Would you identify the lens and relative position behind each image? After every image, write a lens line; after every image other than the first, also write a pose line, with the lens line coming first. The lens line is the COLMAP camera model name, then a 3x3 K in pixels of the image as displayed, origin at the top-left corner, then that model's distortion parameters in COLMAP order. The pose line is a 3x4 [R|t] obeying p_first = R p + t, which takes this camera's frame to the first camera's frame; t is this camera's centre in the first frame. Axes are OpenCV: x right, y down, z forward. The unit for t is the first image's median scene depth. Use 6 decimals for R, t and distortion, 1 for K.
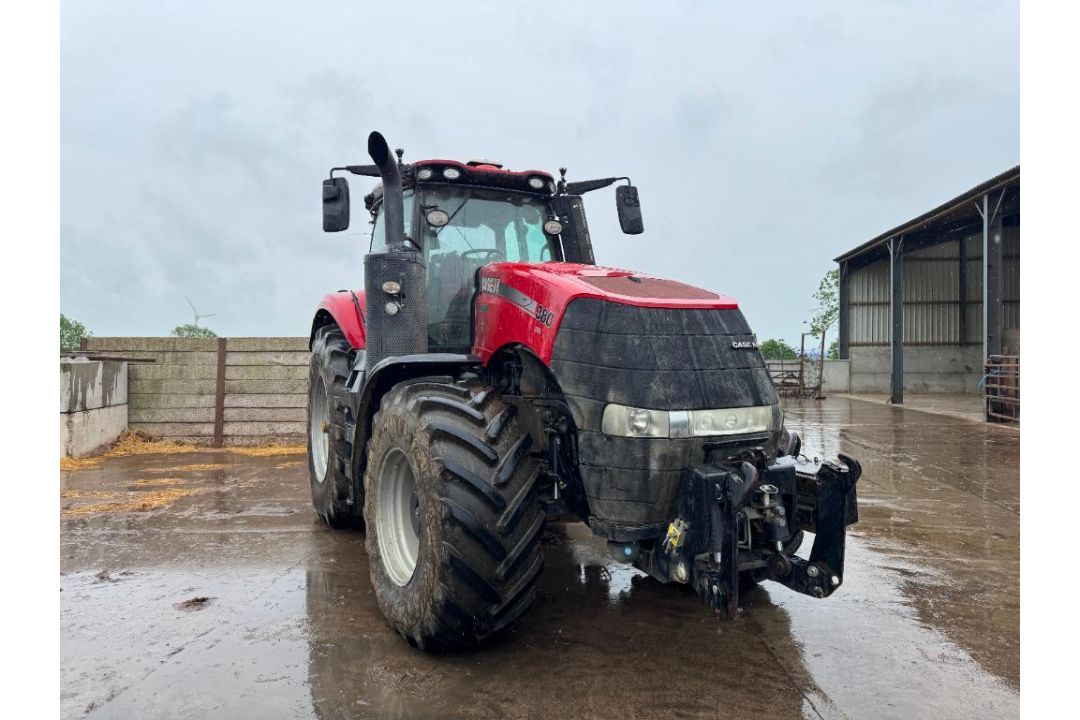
lens RADIAL K [[663.7, 0, 540.9], [0, 663.7, 350.8], [0, 0, 1]] dist [0.036811, -0.043507]
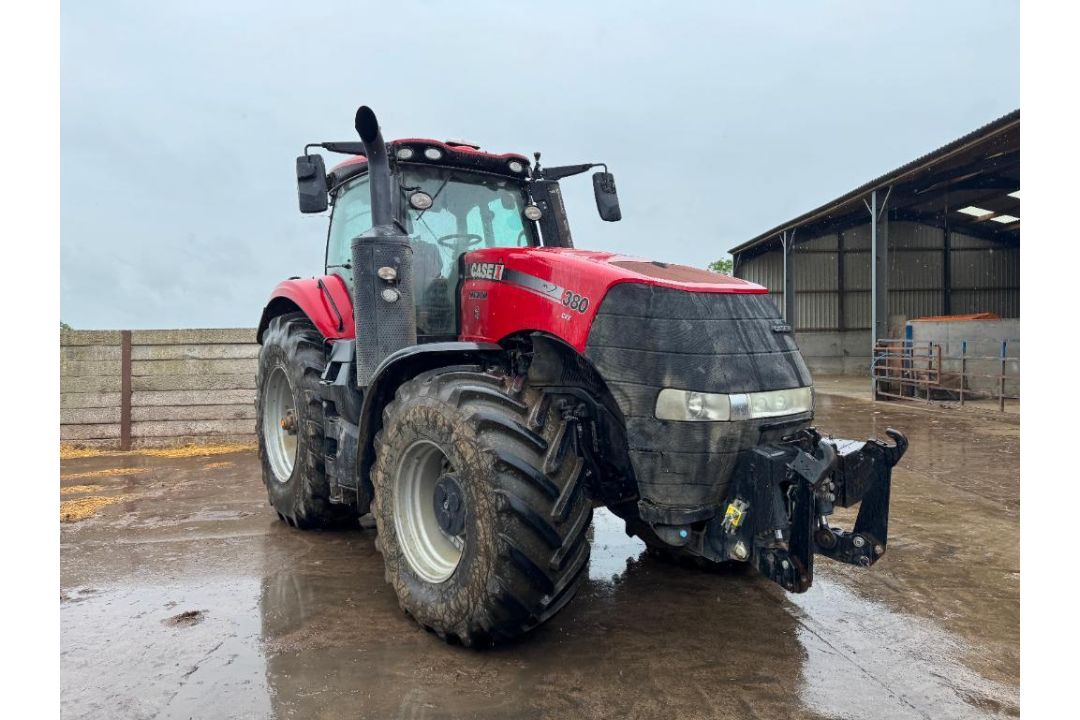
lens RADIAL K [[663.7, 0, 536.6], [0, 663.7, 360.1], [0, 0, 1]] dist [0.036811, -0.043507]
pose [[0.987574, -0.016841, 0.156249, -0.155536], [0.012273, 0.999470, 0.030155, 0.002454], [-0.156674, -0.027863, 0.987257, 0.026157]]
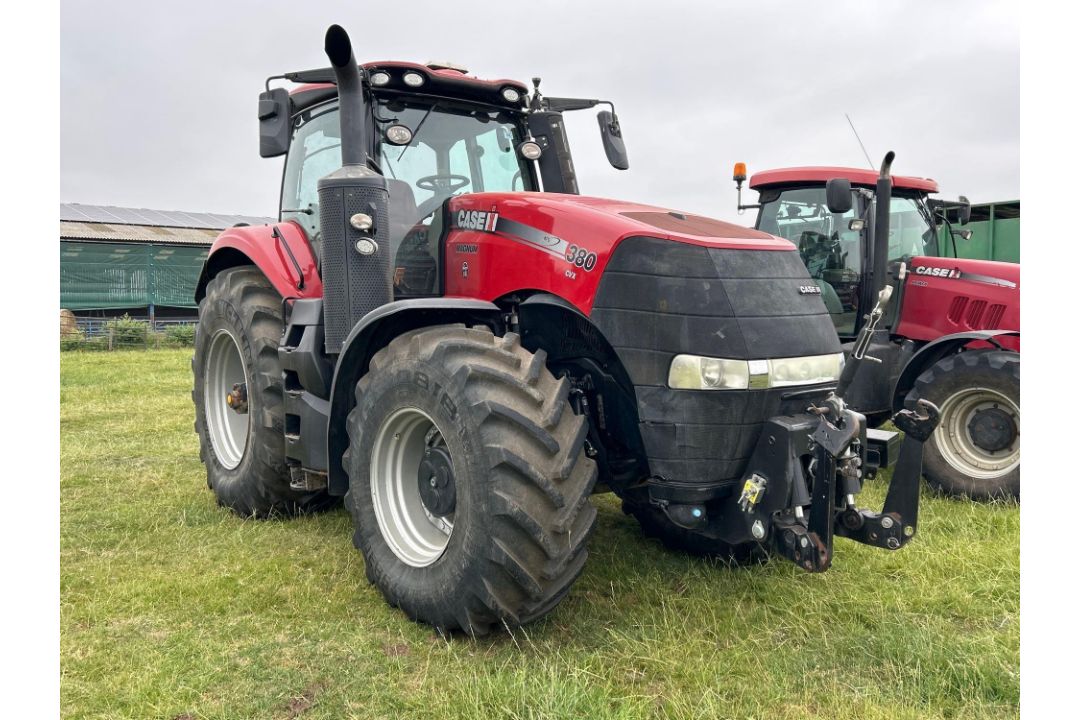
lens RADIAL K [[869.3, 0, 540.2], [0, 869.3, 359.1], [0, 0, 1]] dist [0.014344, 0.008351]
pose [[0.985166, -0.010464, 0.171287, -0.183740], [0.000736, 0.998387, 0.056764, 0.012134], [-0.171605, -0.055796, 0.983585, -0.088599]]
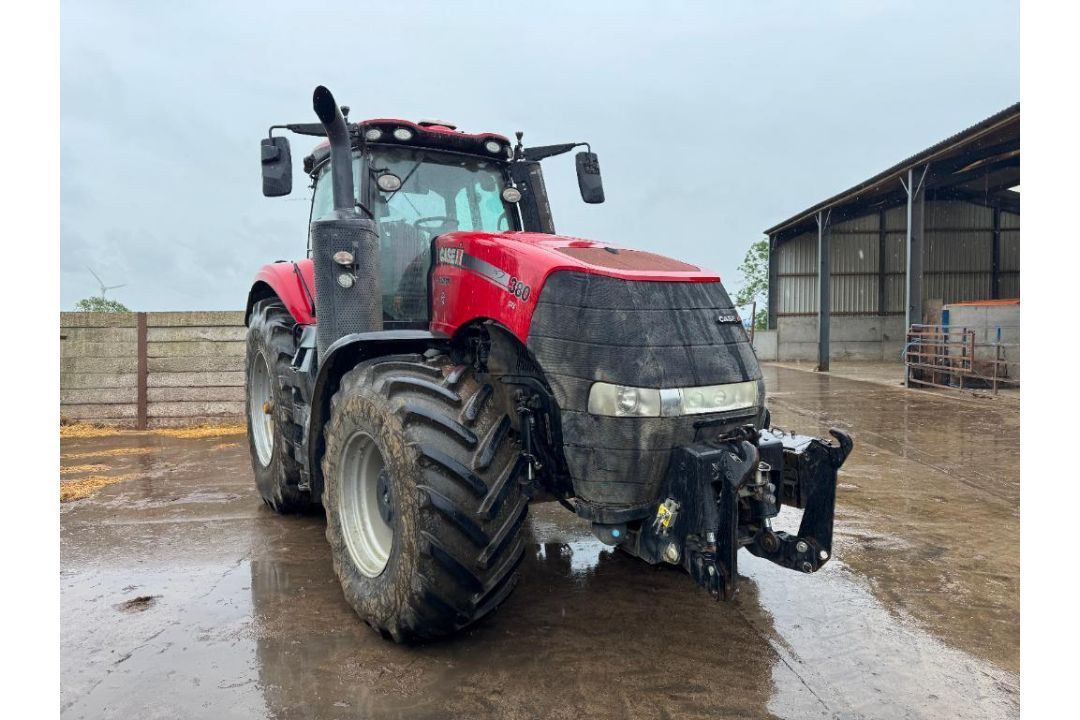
lens RADIAL K [[663.7, 0, 539.9], [0, 663.7, 361.0], [0, 0, 1]] dist [0.036811, -0.043507]
pose [[0.994930, -0.013659, 0.099638, -0.045835], [0.007859, 0.998264, 0.058371, -0.004328], [-0.100262, -0.057292, 0.993310, 0.041277]]
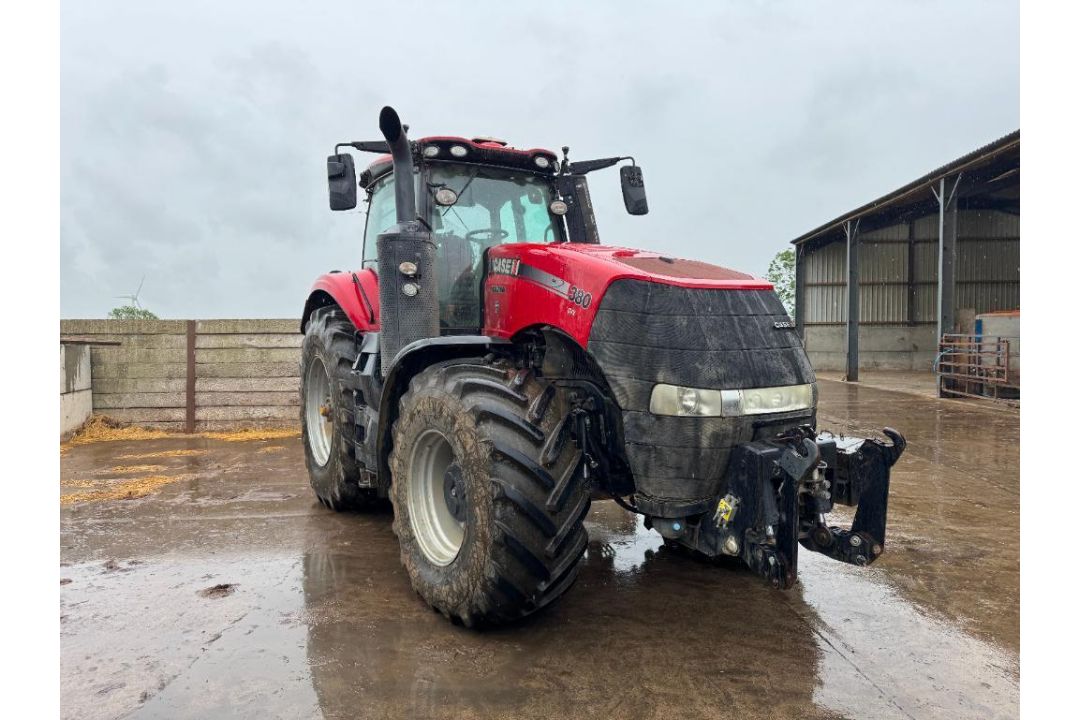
lens RADIAL K [[663.7, 0, 536.3], [0, 663.7, 361.6], [0, 0, 1]] dist [0.036811, -0.043507]
pose [[0.997859, -0.008293, 0.064881, -0.095402], [0.005390, 0.998982, 0.044784, -0.000386], [-0.065186, -0.044338, 0.996888, 0.000807]]
